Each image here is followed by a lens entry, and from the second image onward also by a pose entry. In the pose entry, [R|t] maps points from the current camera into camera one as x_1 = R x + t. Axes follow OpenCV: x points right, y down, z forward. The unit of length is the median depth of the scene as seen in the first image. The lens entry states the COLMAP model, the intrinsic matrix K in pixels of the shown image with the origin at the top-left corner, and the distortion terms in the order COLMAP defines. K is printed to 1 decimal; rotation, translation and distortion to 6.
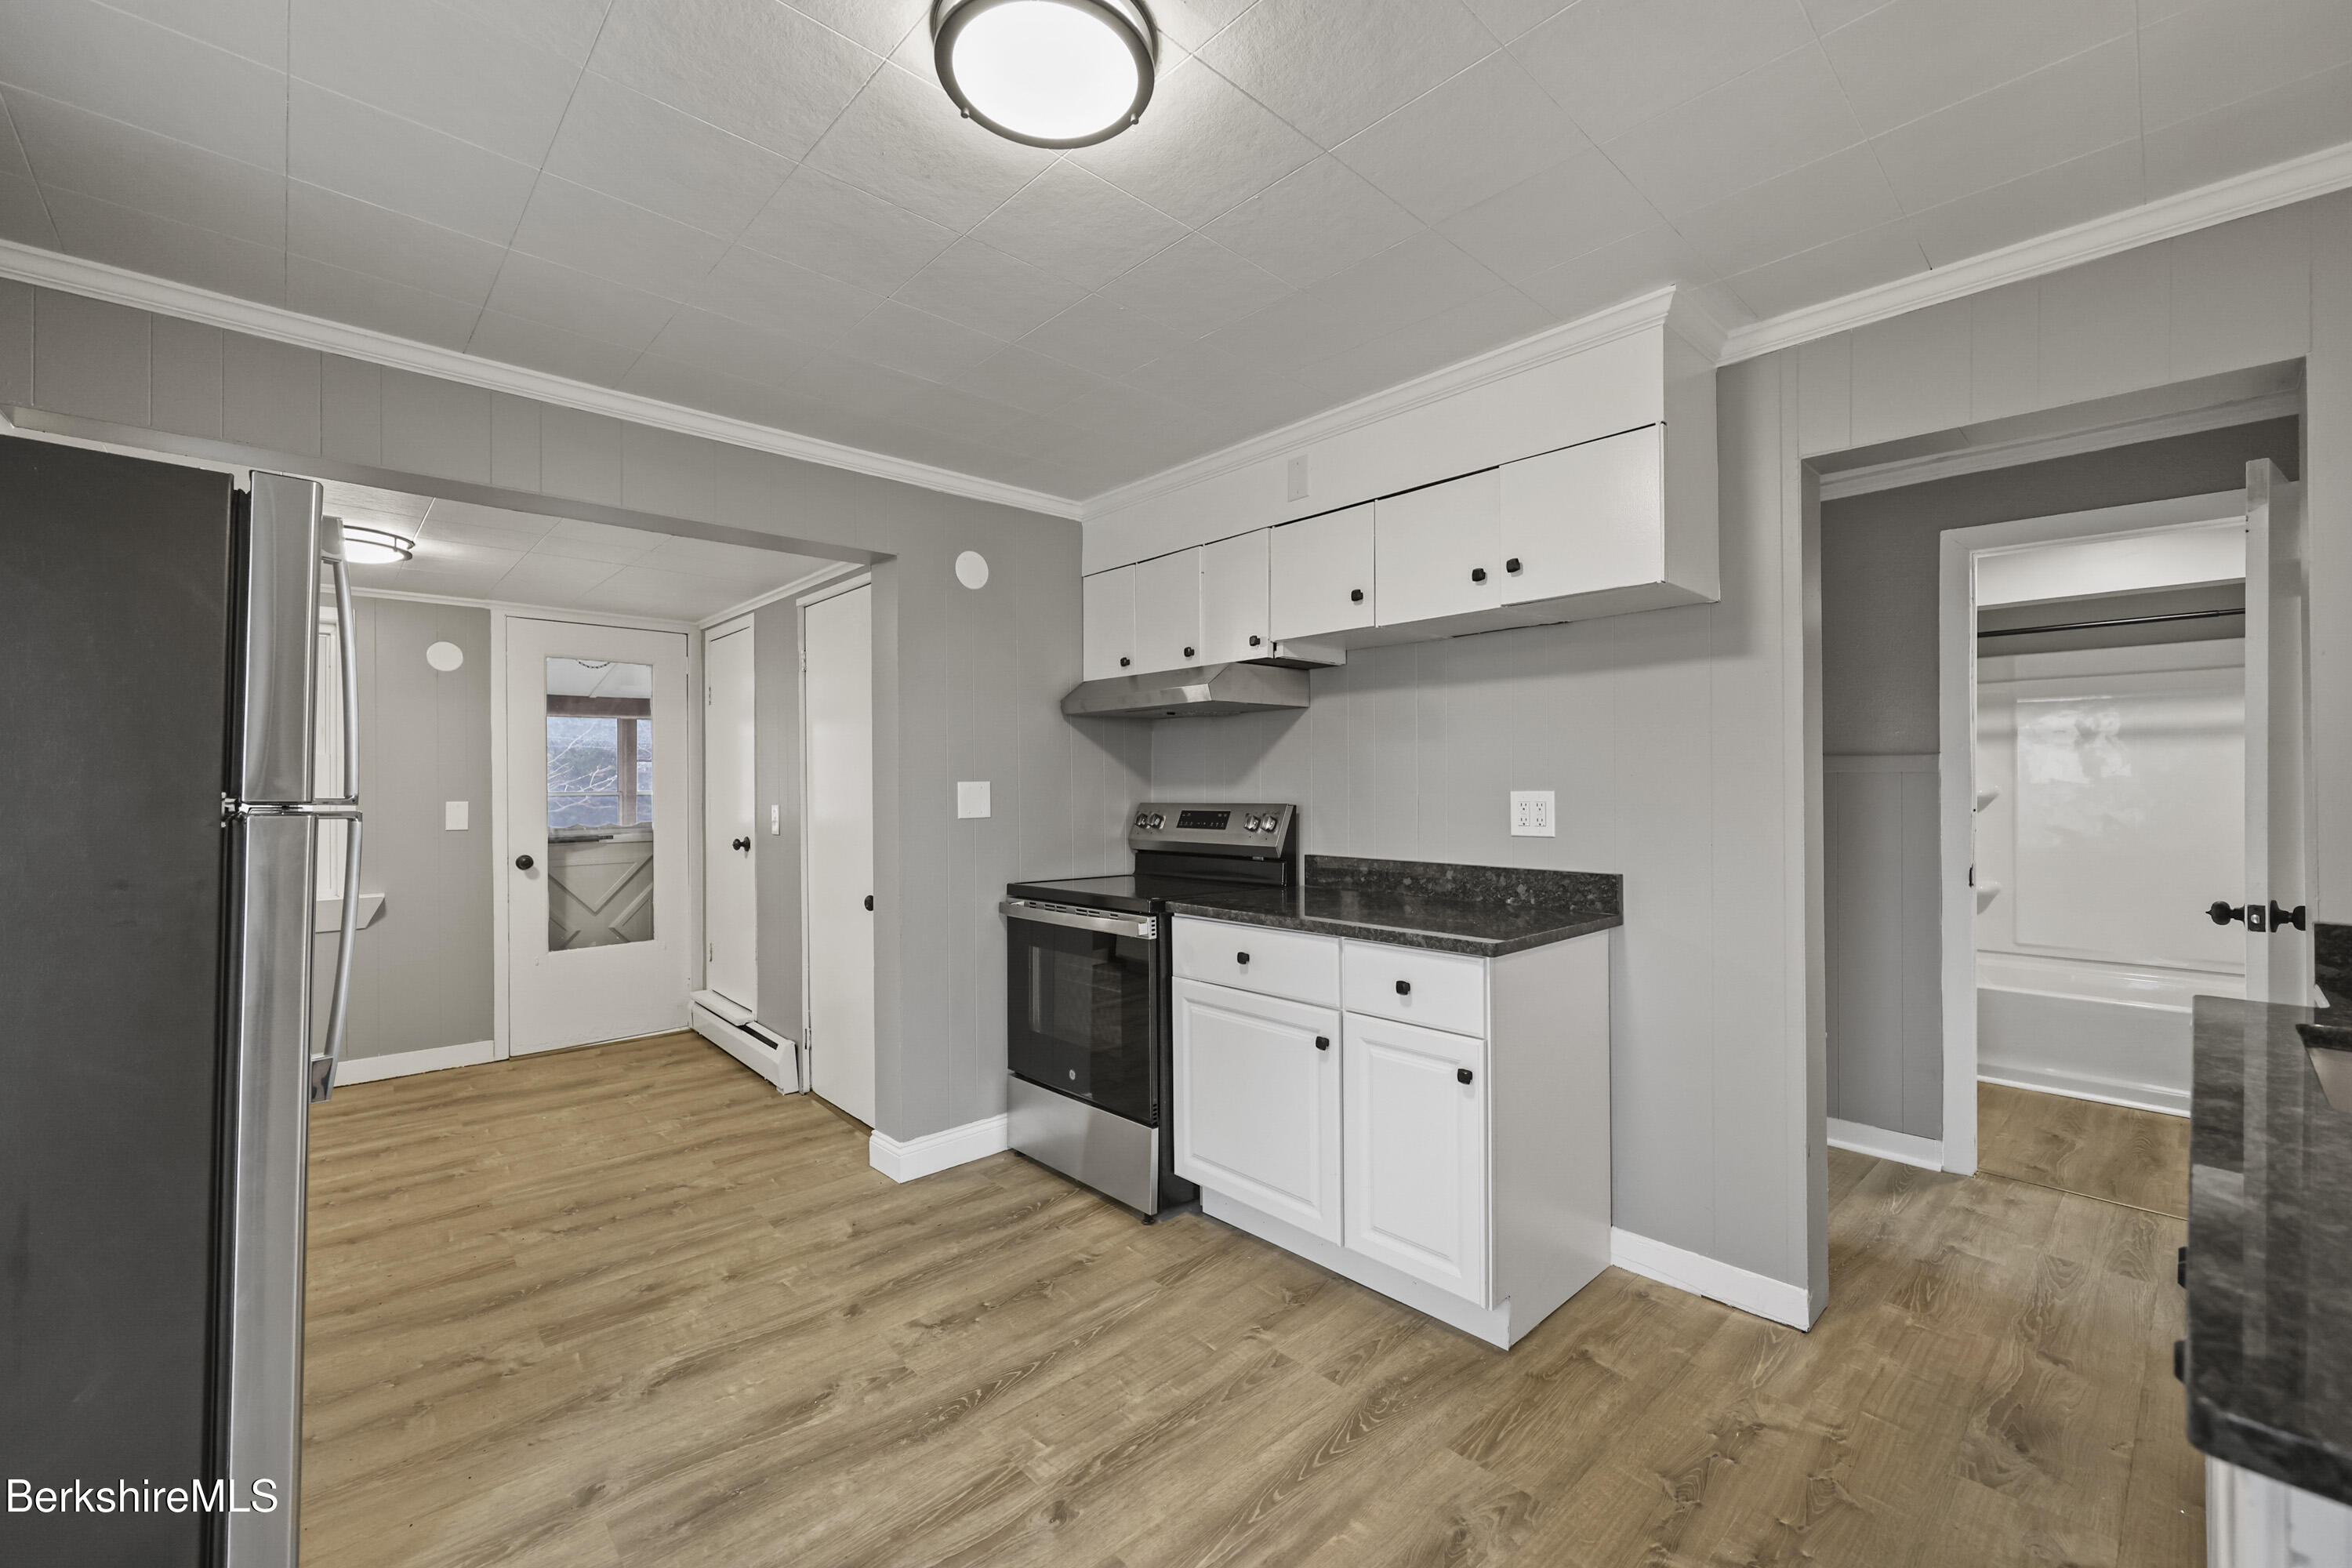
lens RADIAL K [[949.9, 0, 1177.1], [0, 949.9, 789.6], [0, 0, 1]] dist [0.000695, 0.000113]
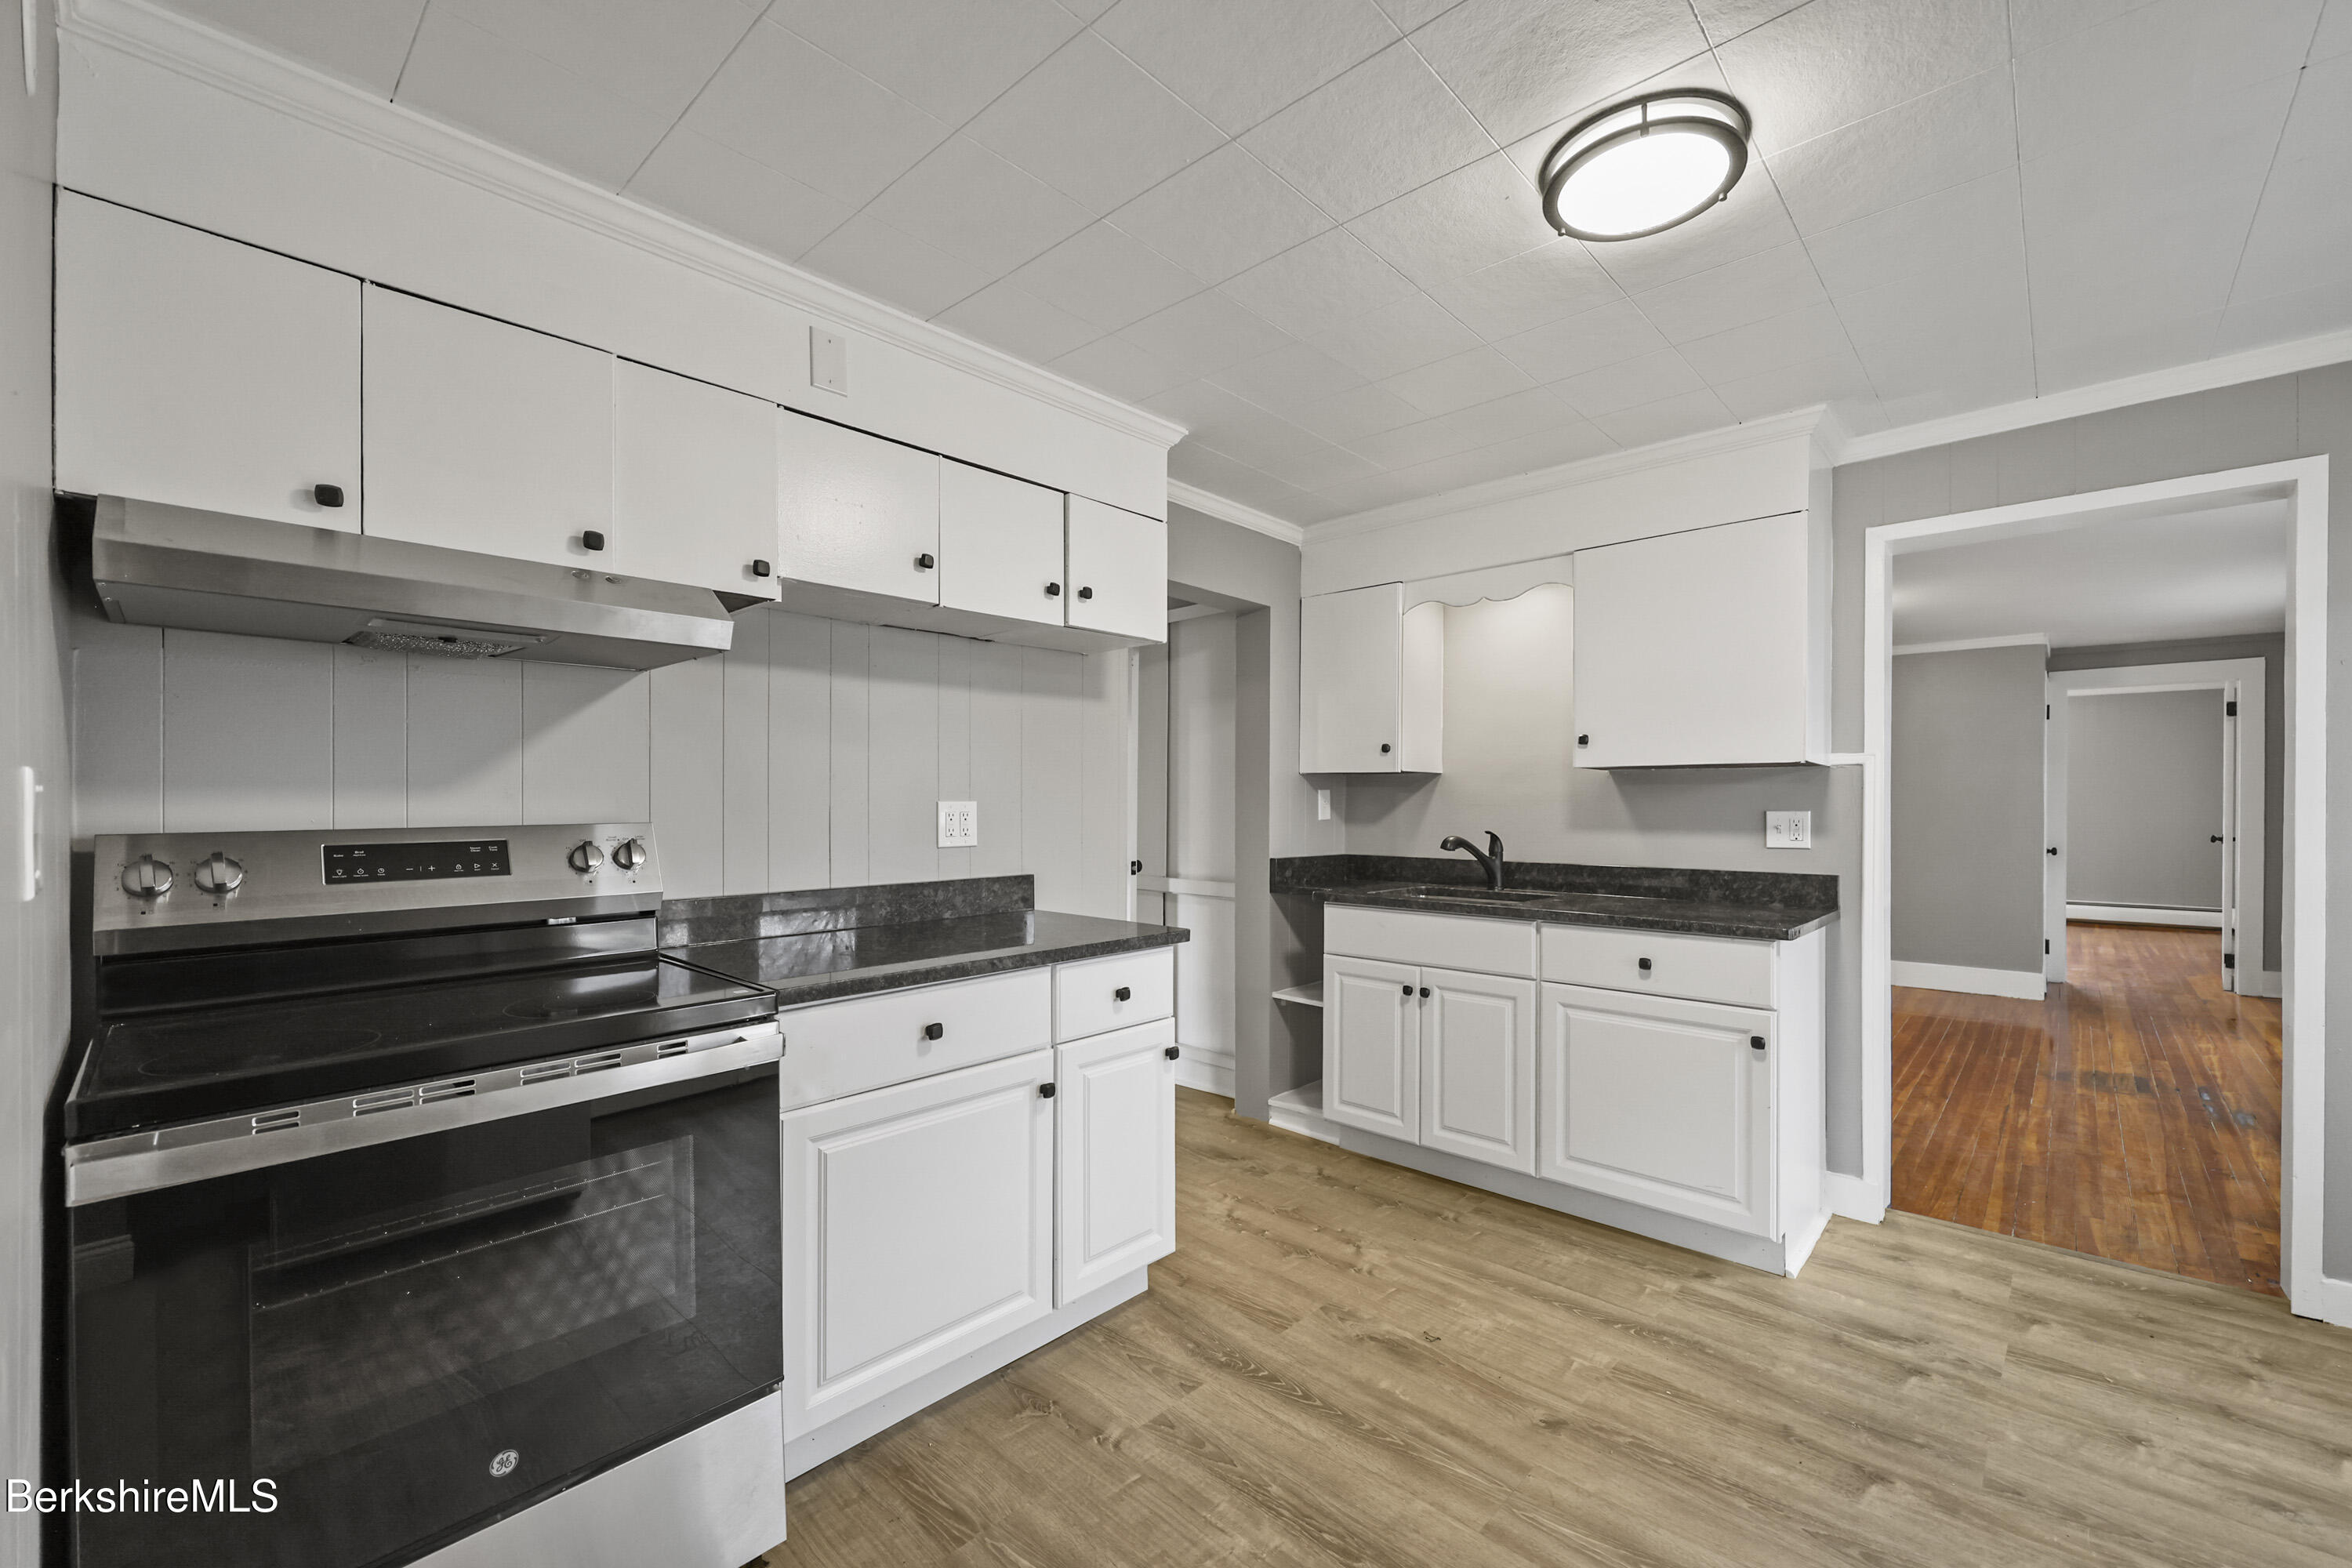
lens RADIAL K [[956.1, 0, 1192.7], [0, 956.1, 795.9], [0, 0, 1]] dist [-0.000704, 0.000120]
pose [[-0.072340, 0.005778, 0.997363, -0.841159], [0.001007, 0.999983, -0.005720, 0.001877], [-0.997379, 0.000590, -0.072345, 1.068495]]
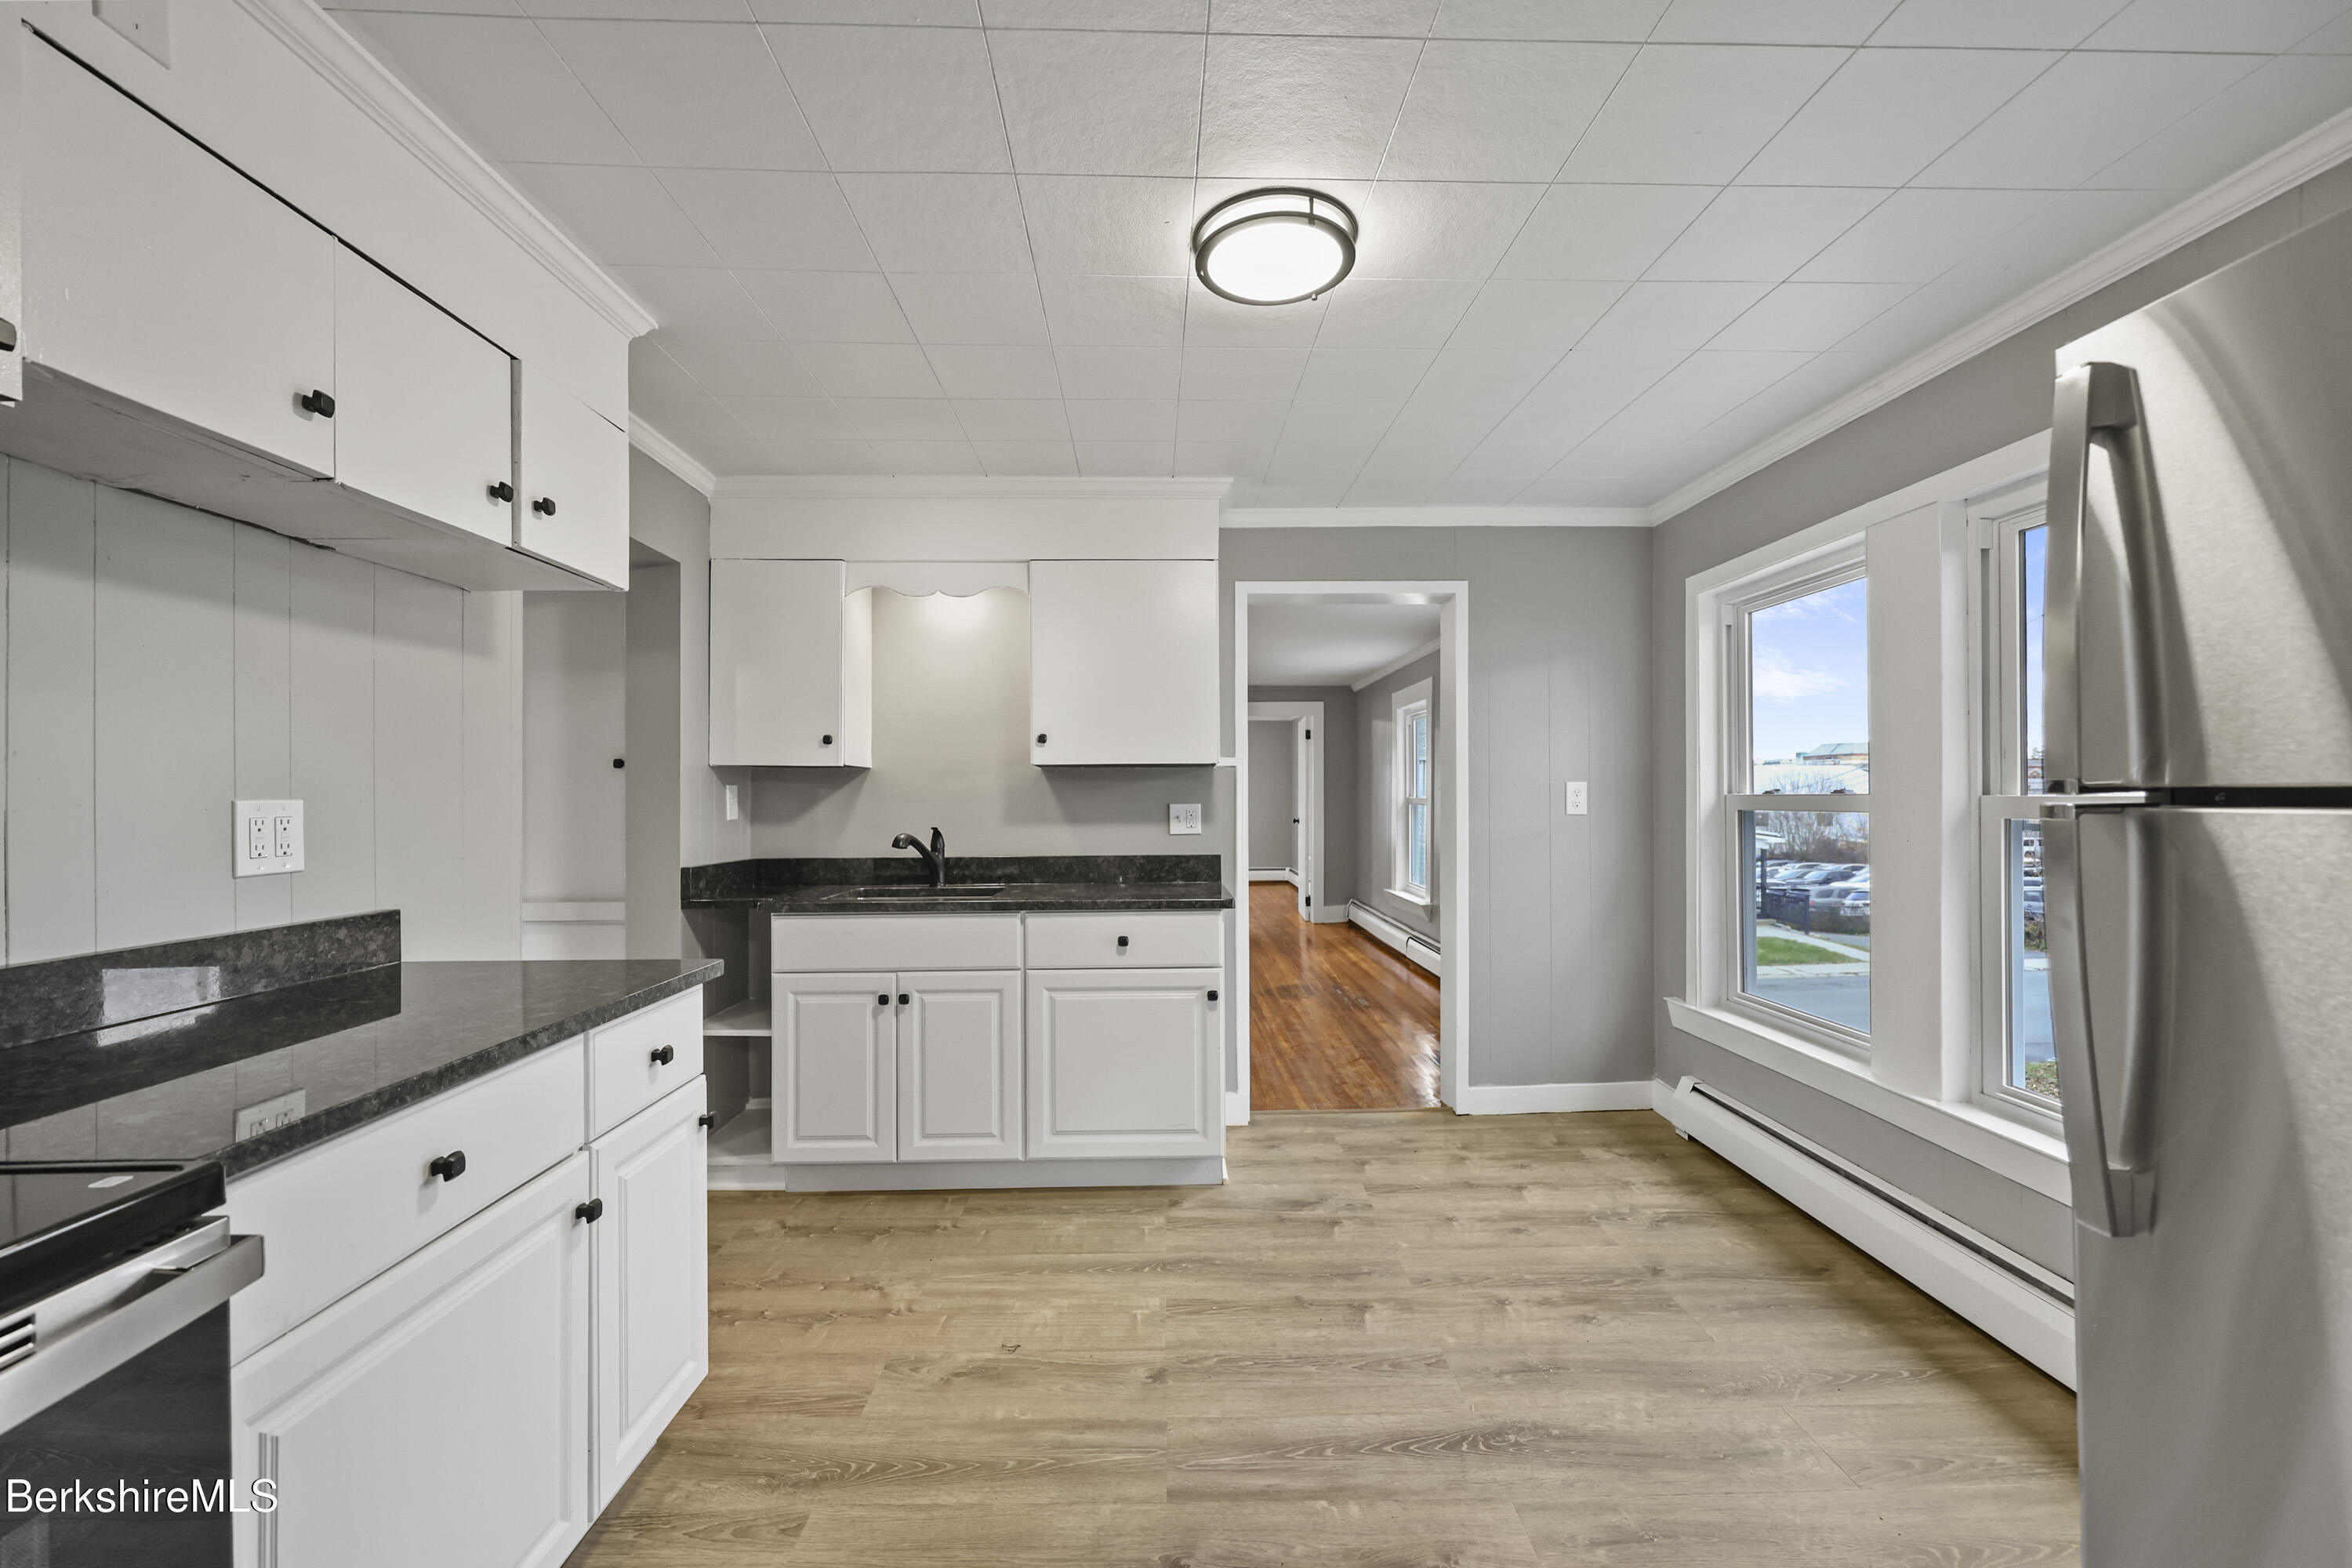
lens RADIAL K [[949.9, 0, 1177.1], [0, 949.9, 789.6], [0, 0, 1]] dist [0.000695, 0.000113]
pose [[-0.745306, 0.009867, 0.666650, -0.615207], [0.007006, 0.999951, -0.006968, 0.003611], [-0.666686, -0.000523, -0.745338, 1.381083]]
